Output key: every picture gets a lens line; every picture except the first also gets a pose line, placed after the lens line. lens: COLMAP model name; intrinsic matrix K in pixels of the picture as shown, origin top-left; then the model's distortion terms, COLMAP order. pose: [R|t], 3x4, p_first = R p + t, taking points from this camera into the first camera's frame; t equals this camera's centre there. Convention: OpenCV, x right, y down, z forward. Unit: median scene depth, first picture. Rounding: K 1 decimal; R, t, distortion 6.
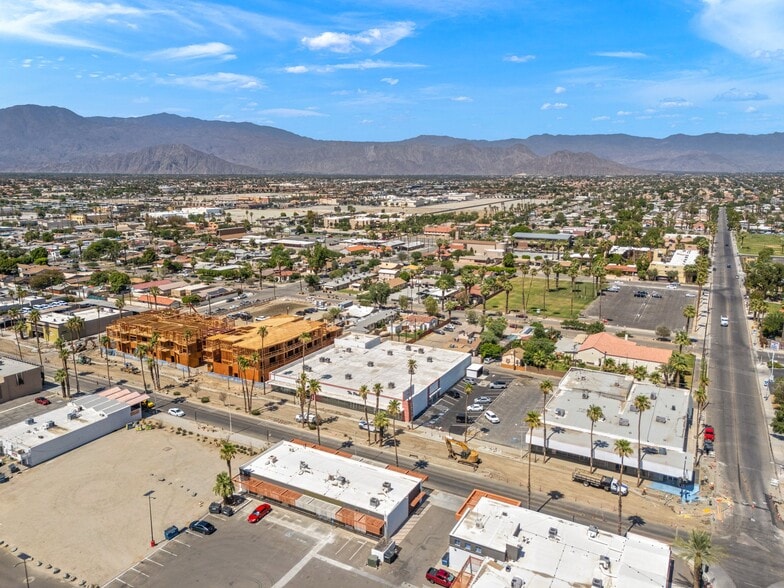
lens RADIAL K [[577.7, 0, 392.0], [0, 577.7, 294.0], [0, 0, 1]] dist [0.057542, -0.042153]
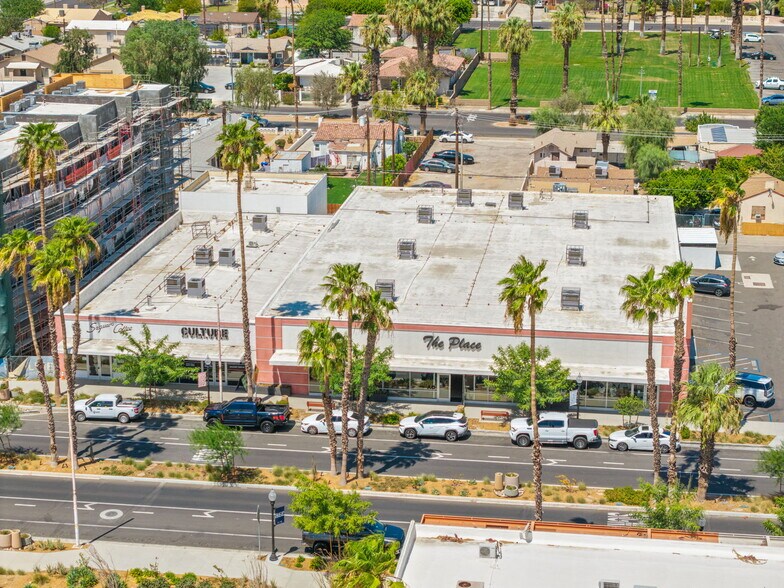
lens RADIAL K [[1586.6, 0, 392.0], [0, 1586.6, 294.0], [0, 0, 1]] dist [-0.073202, 0.040675]
pose [[0.936876, -0.099205, 0.335294, -0.315980], [0.072942, 0.993261, 0.090067, 0.078760], [-0.341970, -0.059924, 0.937798, 0.316055]]
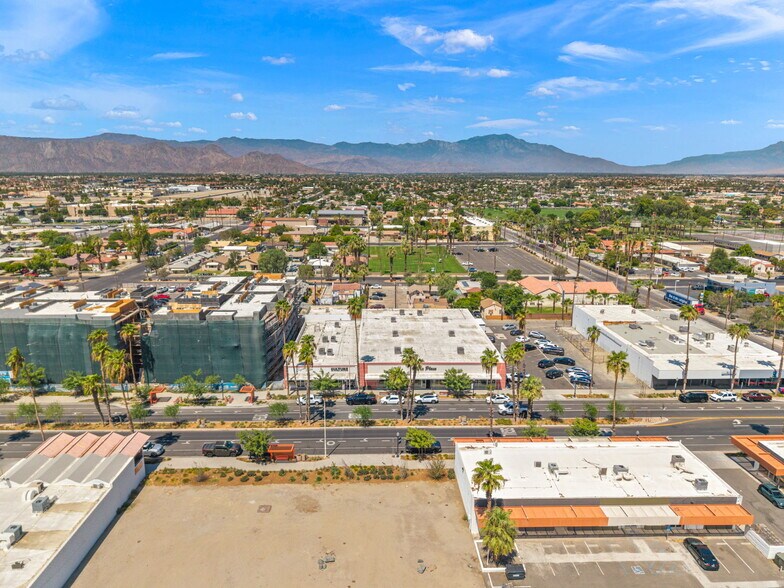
lens RADIAL K [[519.4, 0, 387.6], [0, 519.4, 304.1], [0, 0, 1]] dist [0.031022, -0.029359]
pose [[0.863609, -0.121766, 0.489237, -0.419787], [0.102136, 0.992529, 0.066739, 0.032942], [-0.493708, -0.007668, 0.869594, 0.400157]]
